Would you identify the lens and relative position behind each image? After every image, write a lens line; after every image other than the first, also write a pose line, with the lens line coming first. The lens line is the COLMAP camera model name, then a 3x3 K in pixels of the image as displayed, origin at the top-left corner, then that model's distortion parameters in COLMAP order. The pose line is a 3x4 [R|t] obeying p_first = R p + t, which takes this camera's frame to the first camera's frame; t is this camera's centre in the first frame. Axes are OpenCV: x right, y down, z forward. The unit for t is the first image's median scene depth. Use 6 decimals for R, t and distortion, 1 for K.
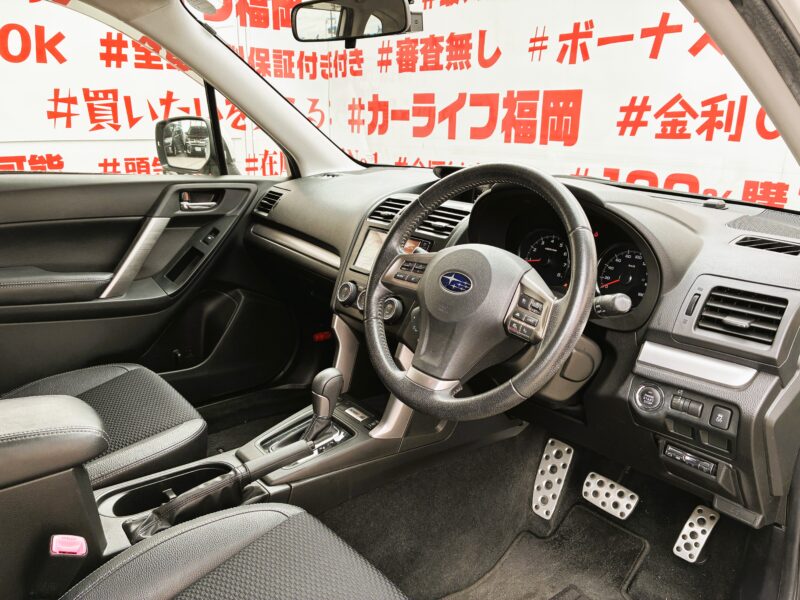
lens RADIAL K [[611.9, 0, 408.8], [0, 611.9, 303.0], [0, 0, 1]] dist [0.032832, -0.004410]
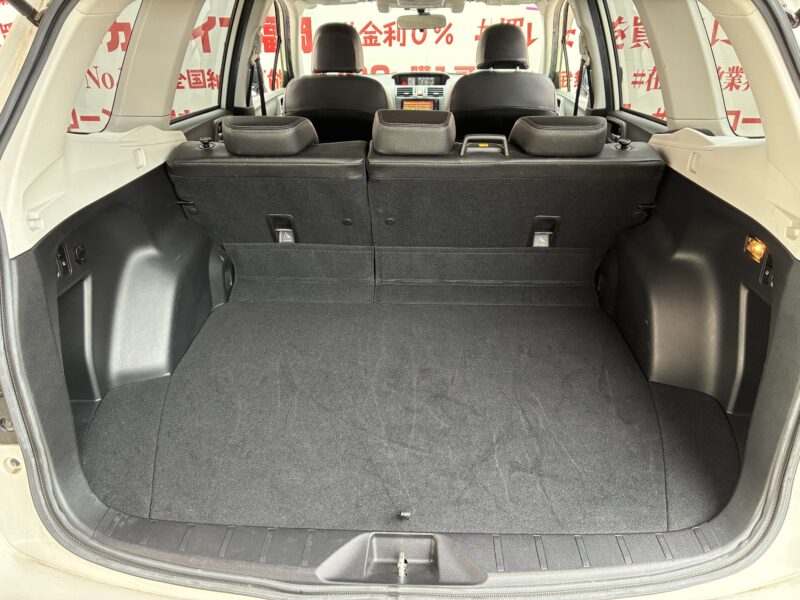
lens RADIAL K [[612.8, 0, 400.0], [0, 612.8, 300.0], [0, 0, 1]] dist [0.065549, -0.088796]
pose [[0.678300, -0.340099, 0.651339, -1.016568], [0.229486, 0.940146, 0.251916, 0.004755], [-0.698030, -0.021402, 0.715749, -0.425103]]
